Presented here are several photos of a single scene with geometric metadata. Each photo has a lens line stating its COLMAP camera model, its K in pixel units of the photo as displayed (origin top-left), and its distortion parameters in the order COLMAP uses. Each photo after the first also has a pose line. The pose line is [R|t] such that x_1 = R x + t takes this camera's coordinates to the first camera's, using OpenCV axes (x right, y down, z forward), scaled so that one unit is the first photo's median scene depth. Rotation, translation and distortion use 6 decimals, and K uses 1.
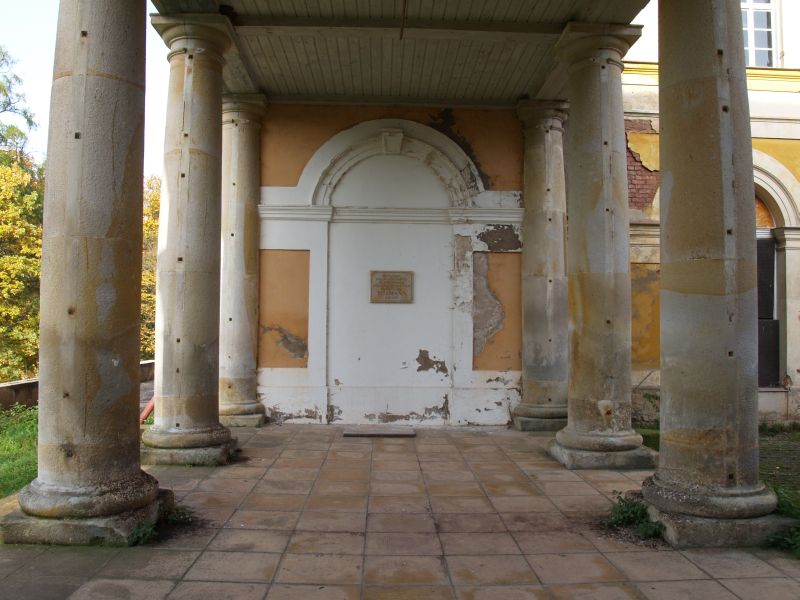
lens RADIAL K [[669.0, 0, 400.0], [0, 669.0, 300.0], [0, 0, 1]] dist [-0.072681, -0.002432]
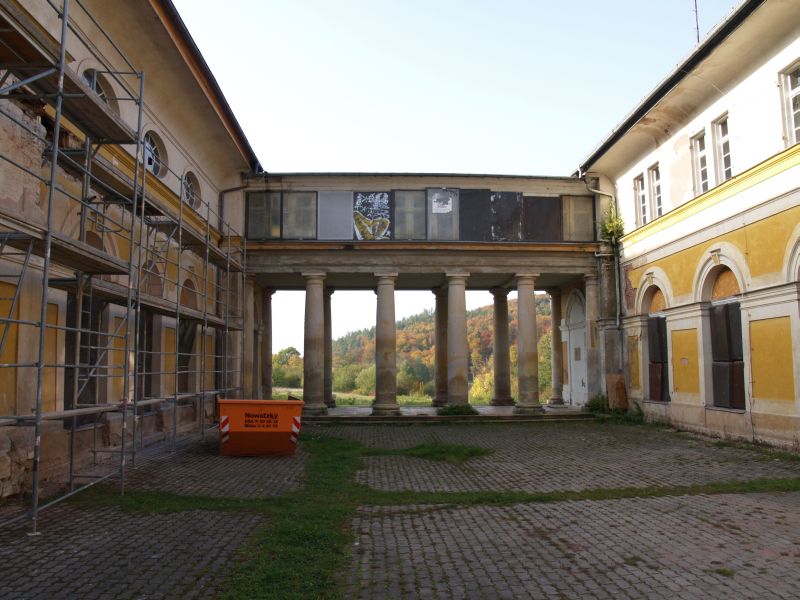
lens RADIAL K [[669.0, 0, 400.0], [0, 669.0, 300.0], [0, 0, 1]] dist [-0.072681, -0.002432]
pose [[0.020591, -0.113355, -0.993341, 2.530806], [0.041713, 0.992784, -0.112427, 0.034065], [0.998917, -0.039120, 0.025170, 0.260851]]
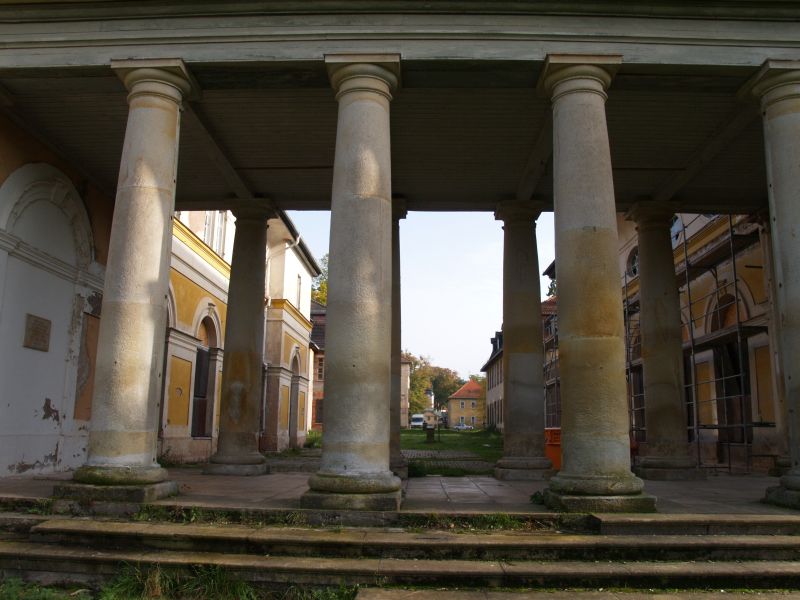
lens RADIAL K [[669.0, 0, 400.0], [0, 669.0, 300.0], [0, 0, 1]] dist [-0.072681, -0.002432]
pose [[0.049950, 0.186811, 0.981125, -0.947518], [-0.054200, 0.981411, -0.184106, 0.081912], [-0.997280, -0.043981, 0.059147, 0.411481]]
